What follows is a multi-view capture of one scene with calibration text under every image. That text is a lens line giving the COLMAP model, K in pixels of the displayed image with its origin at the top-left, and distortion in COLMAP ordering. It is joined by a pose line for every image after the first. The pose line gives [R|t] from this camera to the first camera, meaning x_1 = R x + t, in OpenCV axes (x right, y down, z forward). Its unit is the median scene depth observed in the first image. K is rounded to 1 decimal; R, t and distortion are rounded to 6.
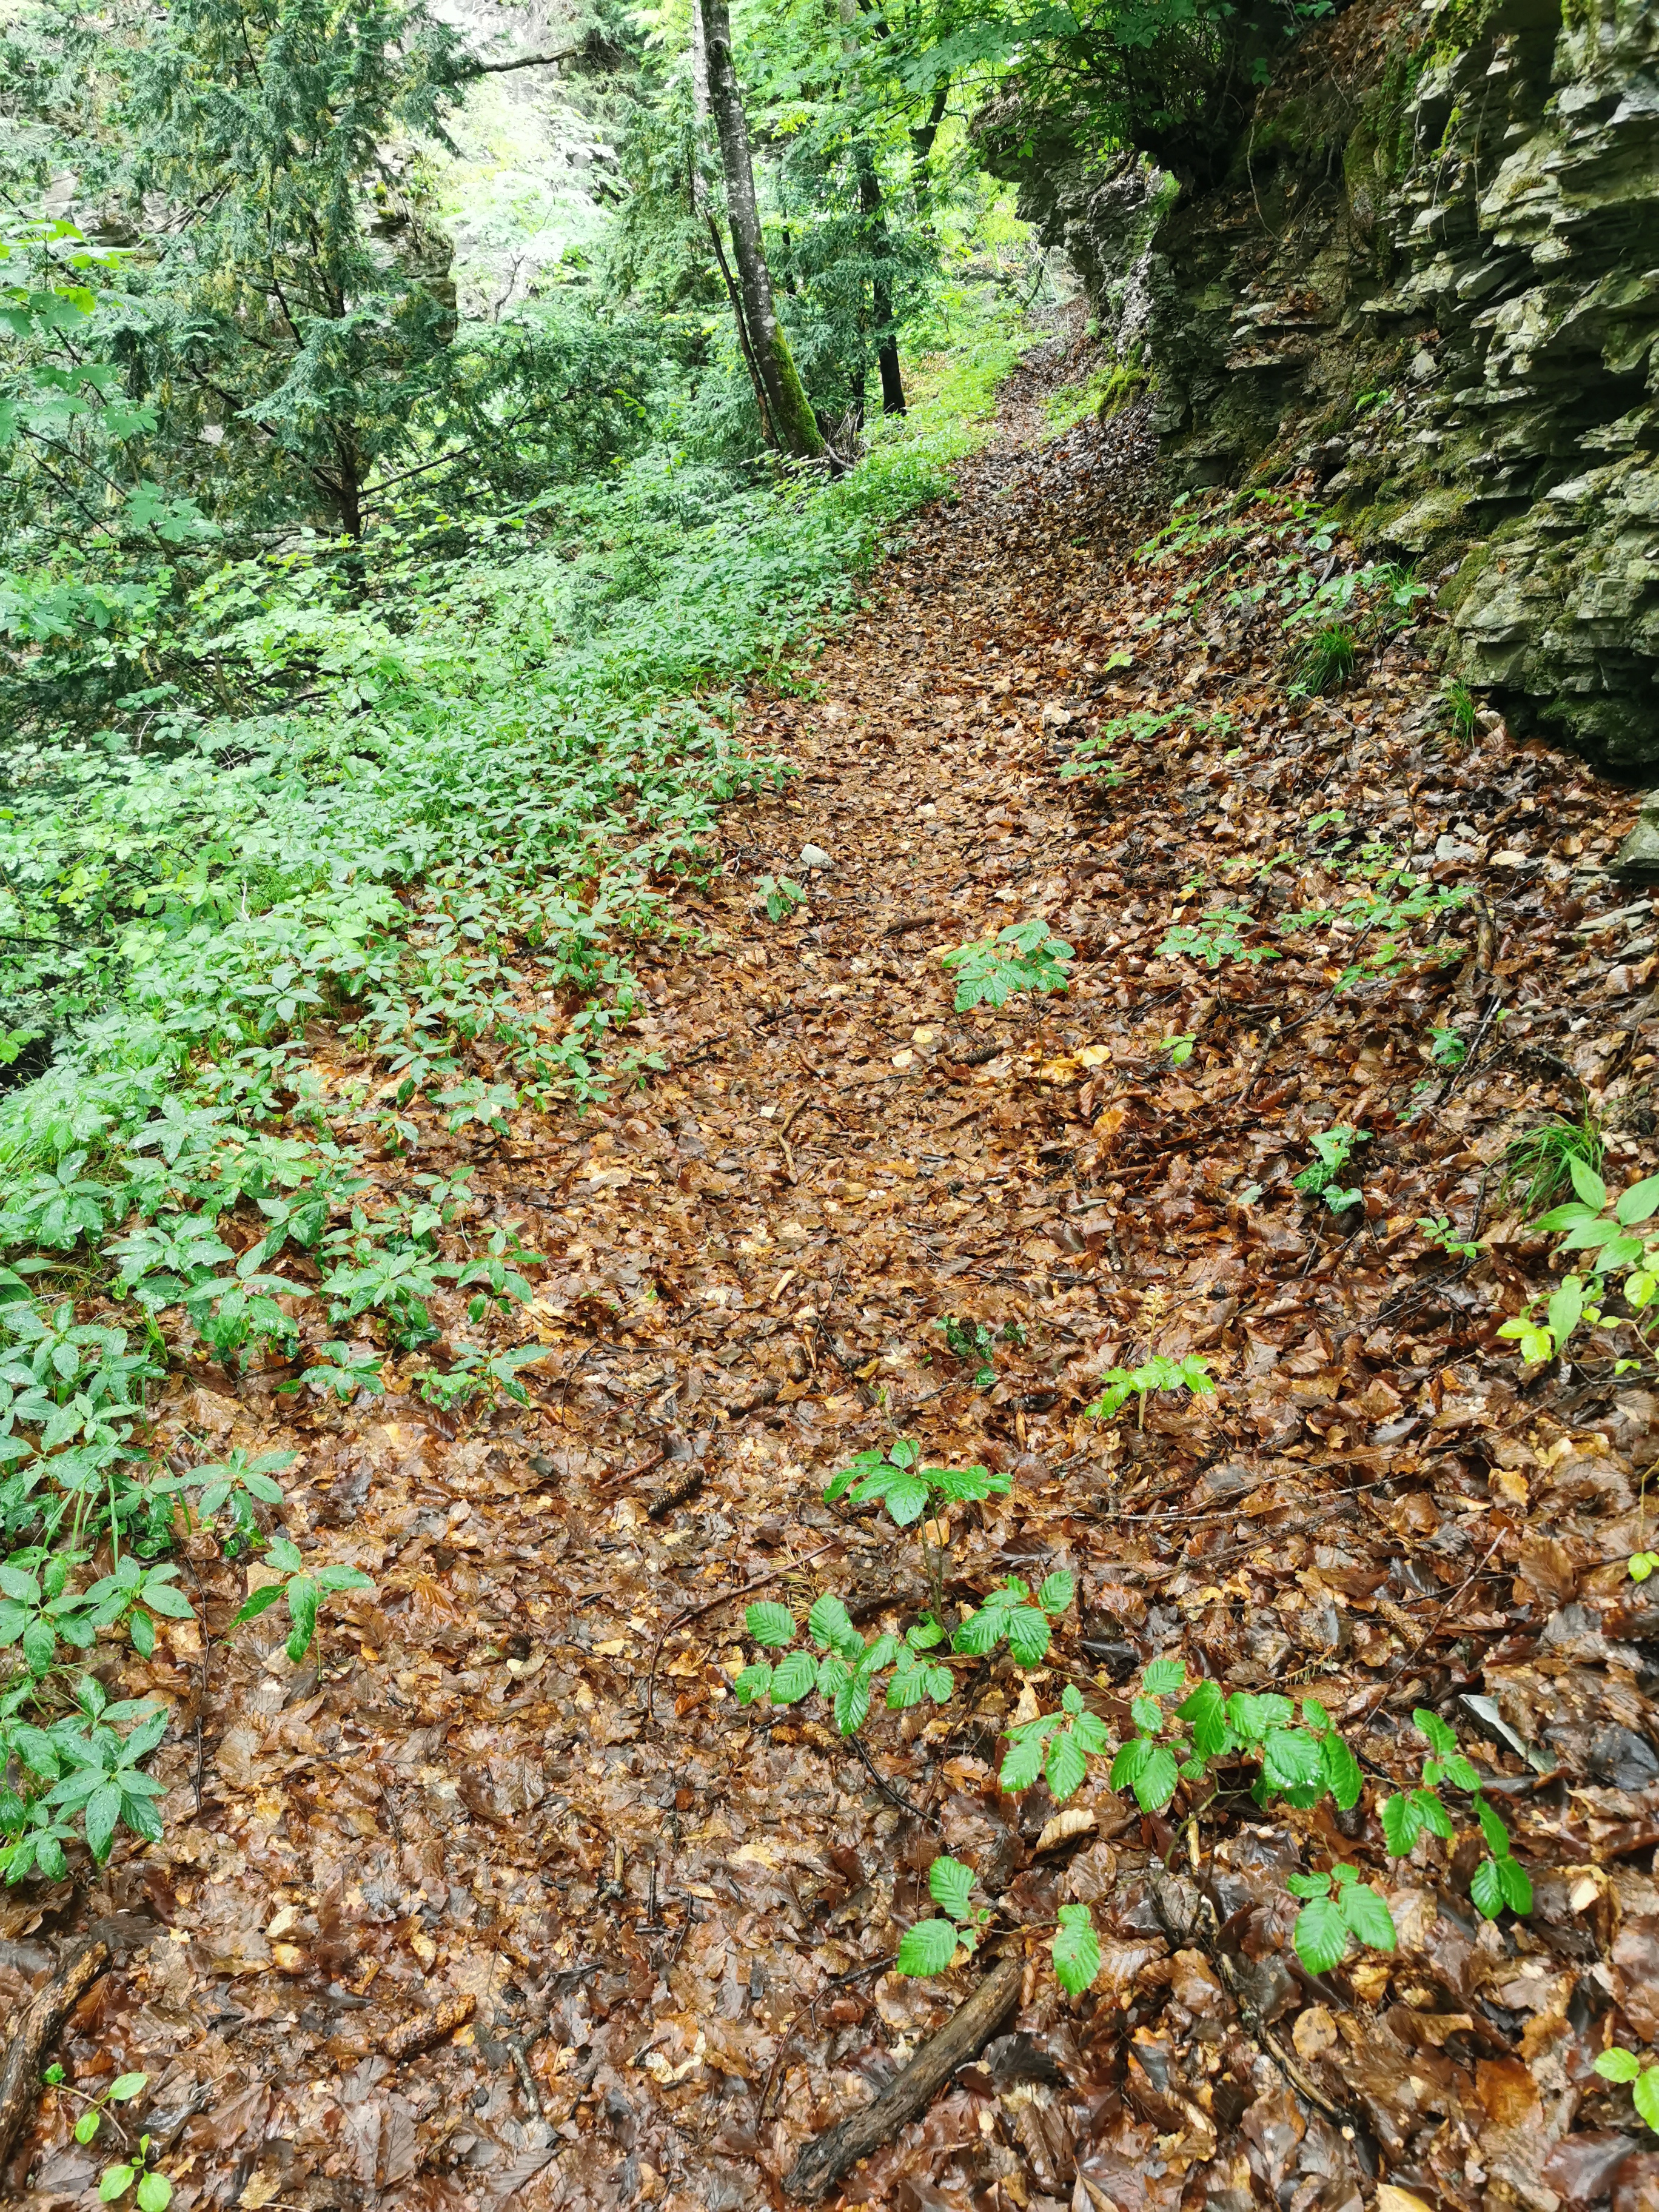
lens RADIAL K [[1753.9, 0, 839.5], [0, 1753.9, 1101.2], [0, 0, 1]] dist [0.053368, -0.040255]
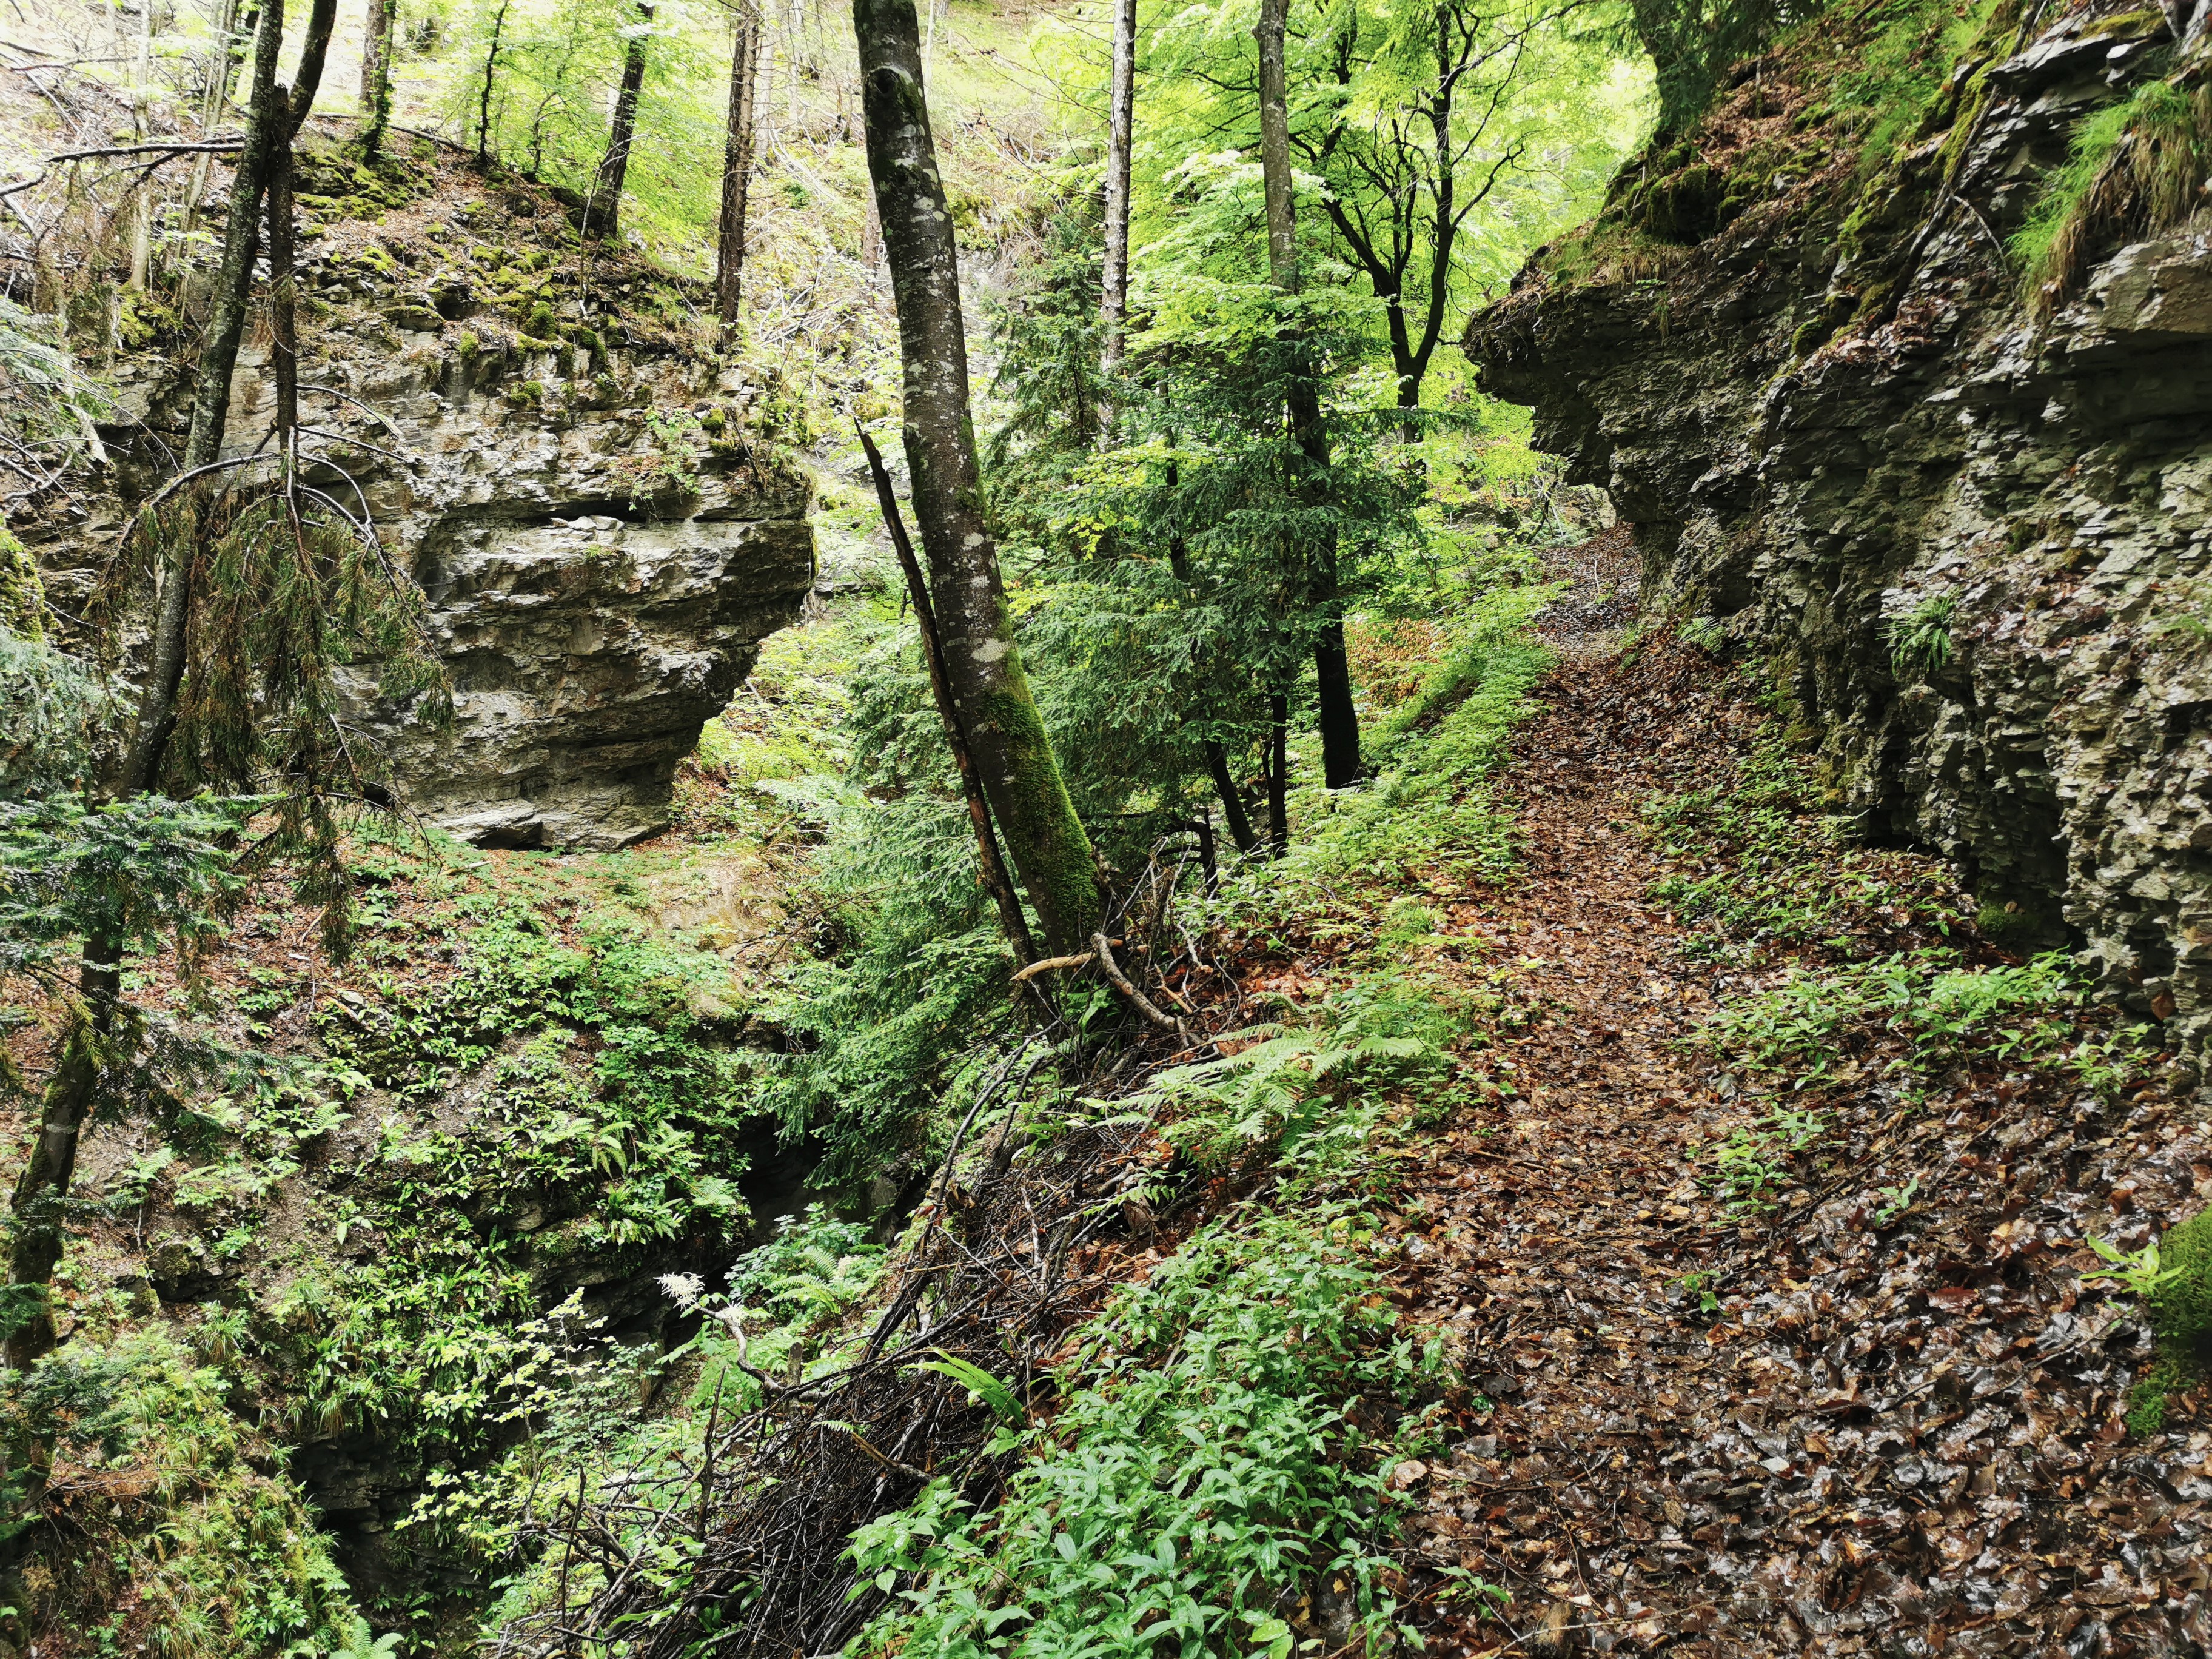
lens RADIAL K [[1753.9, 0, 1103.1], [0, 1753.9, 833.9], [0, 0, 1]] dist [0.053368, -0.040255]
pose [[0.990984, 0.026994, -0.131232, 0.024968], [-0.058652, 0.968056, -0.243779, -0.159941], [0.120459, 0.249278, 0.960911, 0.326736]]
